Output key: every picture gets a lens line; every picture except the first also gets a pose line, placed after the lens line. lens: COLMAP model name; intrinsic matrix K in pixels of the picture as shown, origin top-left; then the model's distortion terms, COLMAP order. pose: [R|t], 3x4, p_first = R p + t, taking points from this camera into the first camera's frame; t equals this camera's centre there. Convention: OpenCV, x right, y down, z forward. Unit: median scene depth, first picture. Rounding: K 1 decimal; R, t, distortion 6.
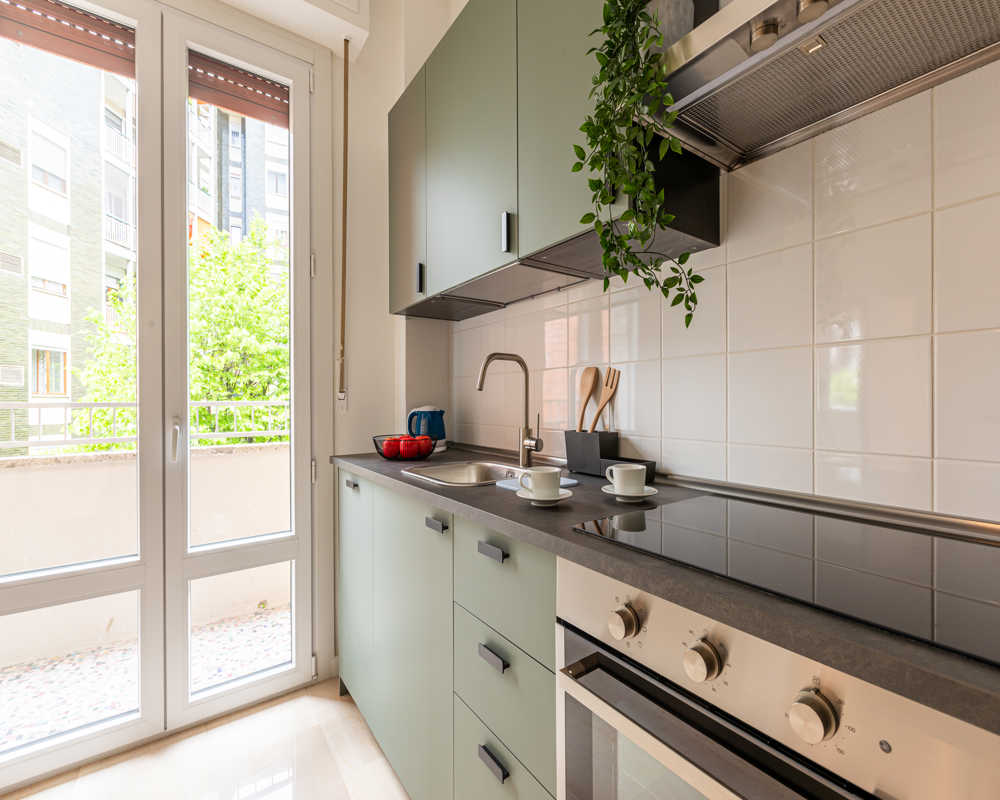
lens RADIAL K [[443.5, 0, 504.6], [0, 443.5, 400.6], [0, 0, 1]] dist [0.002163, -0.000698]
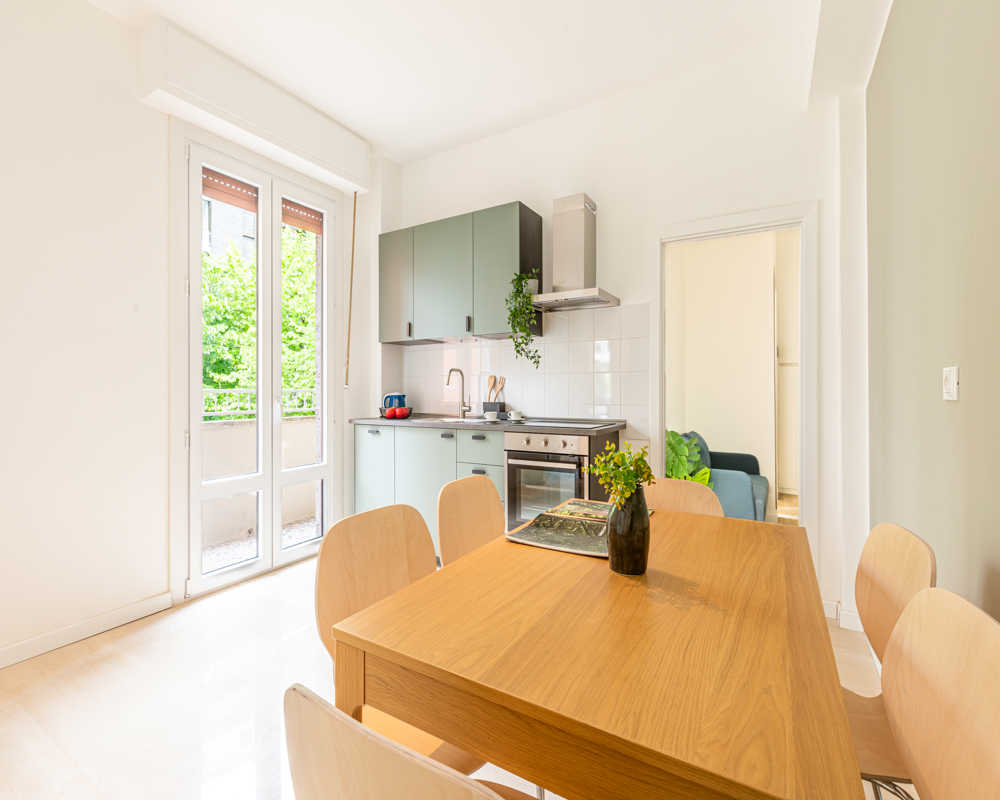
lens RADIAL K [[443.5, 0, 497.3], [0, 443.5, 390.4], [0, 0, 1]] dist [0.002163, -0.000698]
pose [[0.926683, 0.004668, 0.375815, -0.554916], [-0.003542, 0.999987, -0.003687, 0.010021], [-0.375828, 0.002085, 0.926687, -0.997042]]
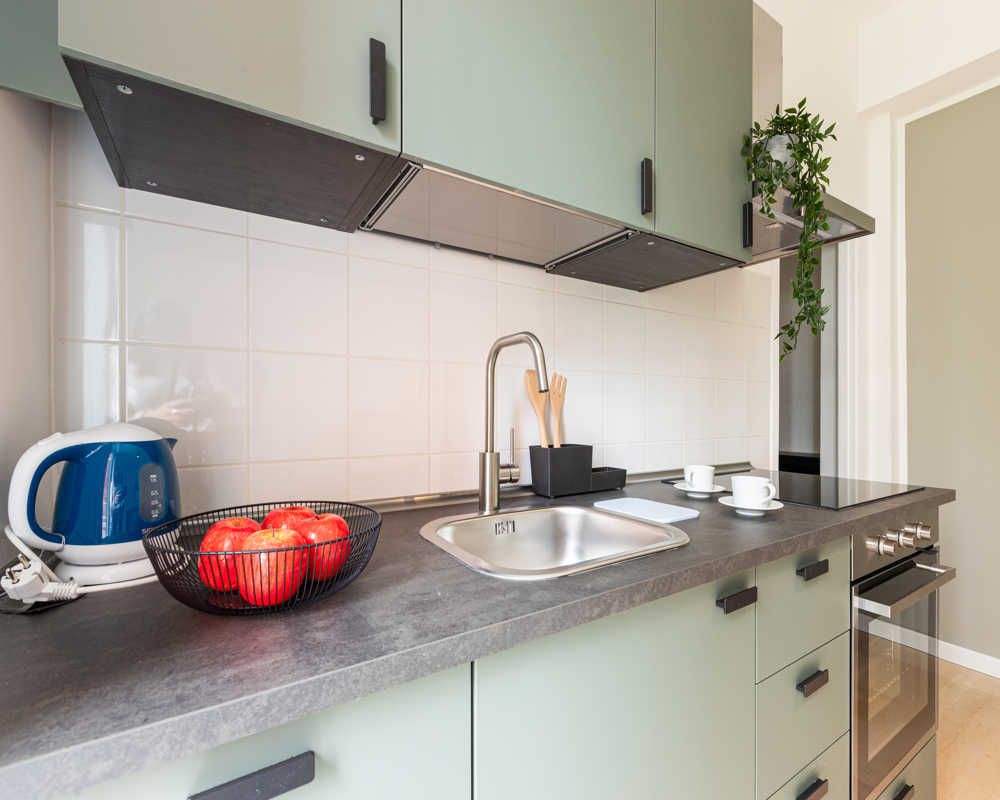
lens RADIAL K [[443.5, 0, 519.9], [0, 443.5, 413.3], [0, 0, 1]] dist [0.002163, -0.000698]
pose [[0.073024, 0.000386, 0.997330, -0.526954], [0.000730, 1.000000, -0.000441, 0.003738], [-0.997330, 0.000760, 0.073023, 0.797169]]
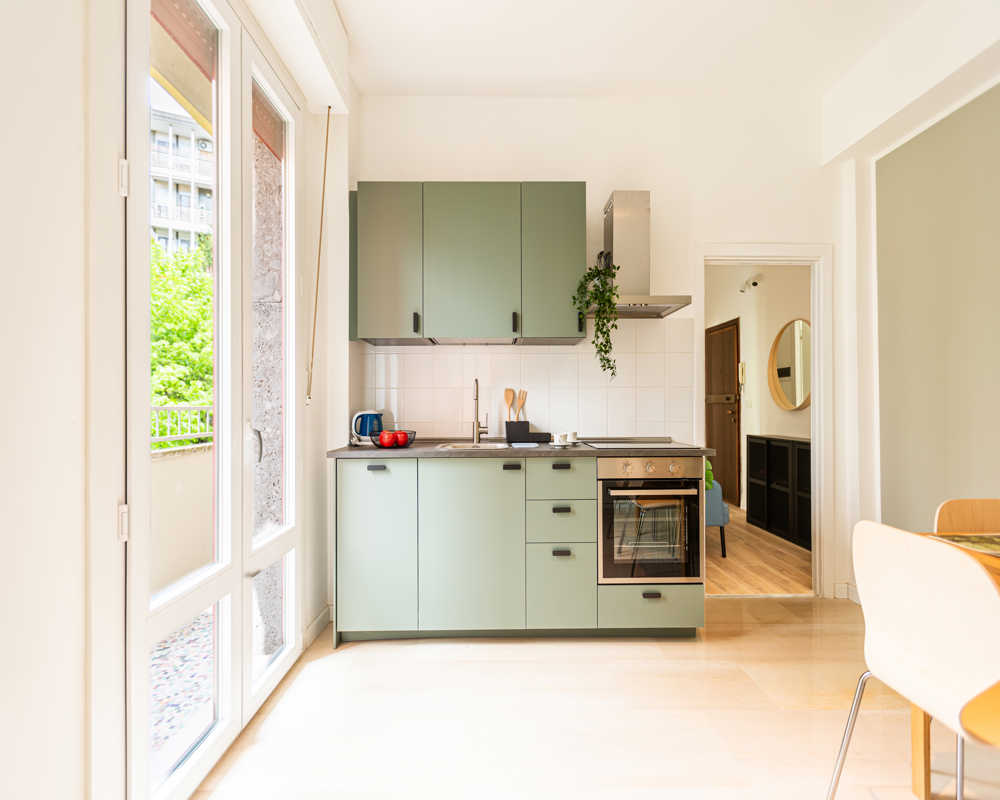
lens RADIAL K [[443.5, 0, 501.7], [0, 443.5, 402.3], [0, 0, 1]] dist [0.002163, -0.000698]
pose [[0.592022, 0.018421, 0.805711, -1.139510], [0.001069, 0.999720, -0.023643, 0.022219], [-0.805921, 0.014858, 0.591836, -0.096622]]
